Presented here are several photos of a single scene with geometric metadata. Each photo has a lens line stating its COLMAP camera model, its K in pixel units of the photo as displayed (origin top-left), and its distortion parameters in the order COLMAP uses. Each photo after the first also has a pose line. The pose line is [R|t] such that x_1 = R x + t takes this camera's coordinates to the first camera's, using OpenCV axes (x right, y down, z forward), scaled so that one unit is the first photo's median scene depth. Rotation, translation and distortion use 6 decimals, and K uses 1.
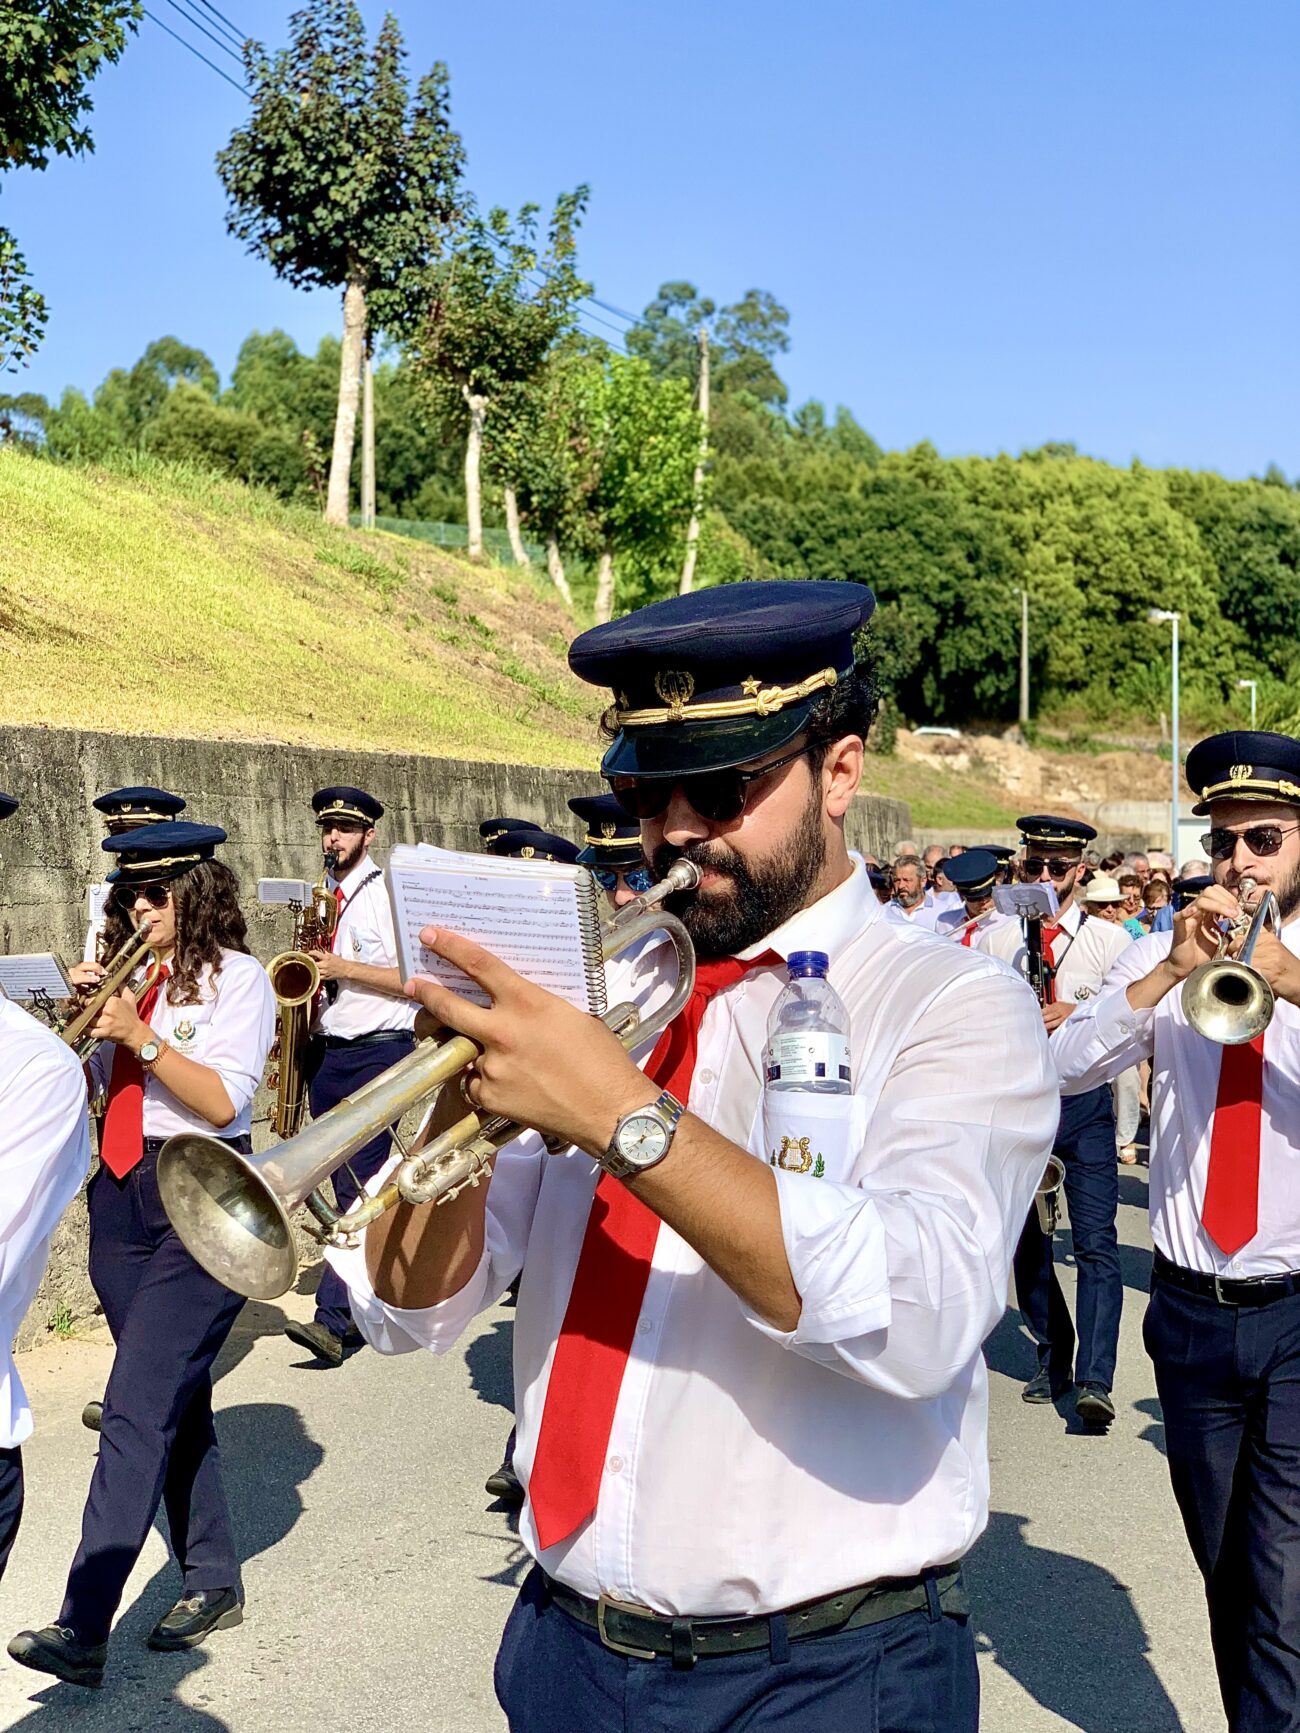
lens RADIAL K [[2615.9, 0, 649.0], [0, 2615.9, 884.2], [0, 0, 1]] dist [0.147021, -0.062010]
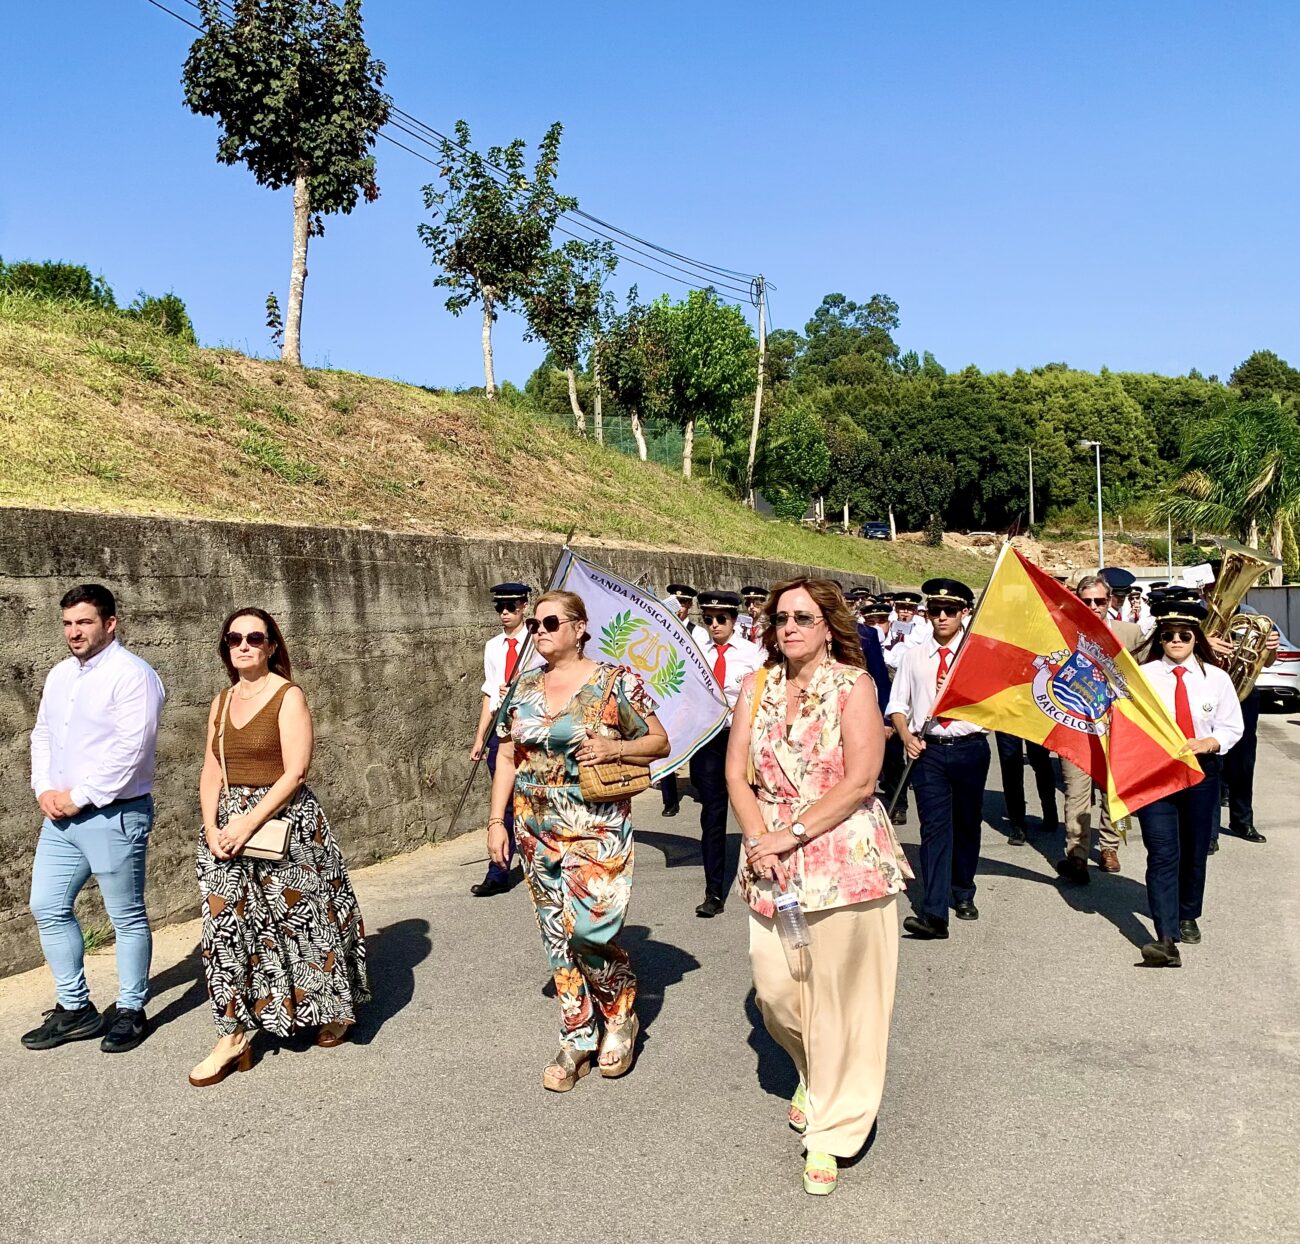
lens RADIAL K [[1261.0, 0, 622.1], [0, 1261.0, 624.6], [0, 0, 1]] dist [0.143266, -0.320754]
pose [[0.977453, -0.034172, -0.208372, 0.054777], [0.033329, 0.999416, -0.007558, -0.000309], [0.208508, 0.000443, 0.978021, 0.145527]]
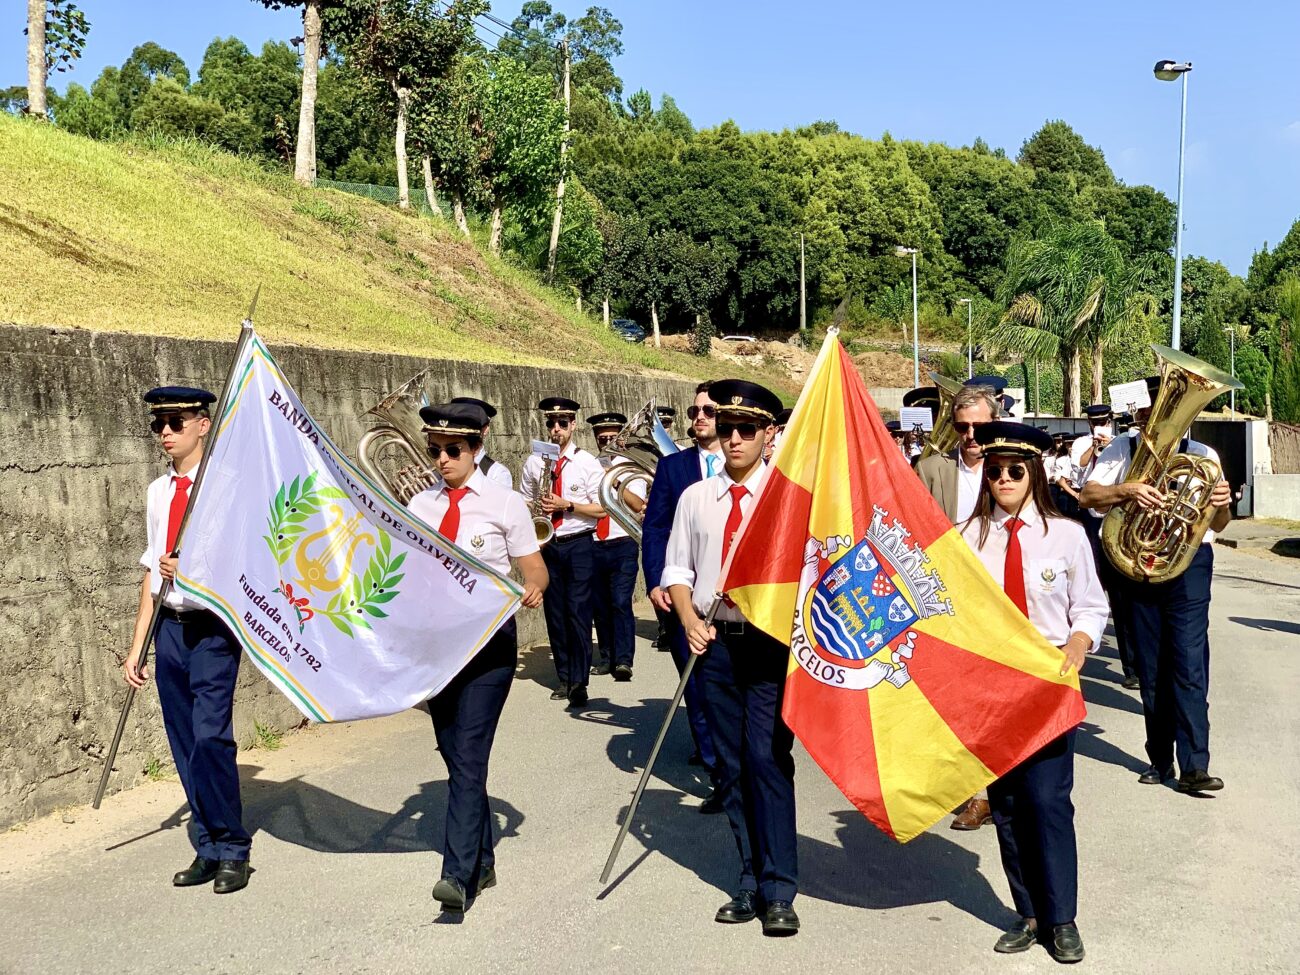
lens RADIAL K [[1962.3, 0, 655.3], [0, 1962.3, 485.6], [0, 0, 1]] dist [0.147021, -0.062010]
pose [[0.997512, -0.016657, 0.068497, -0.003887], [0.015606, 0.999752, 0.015858, 0.000889], [-0.068744, -0.014750, 0.997525, -0.005451]]
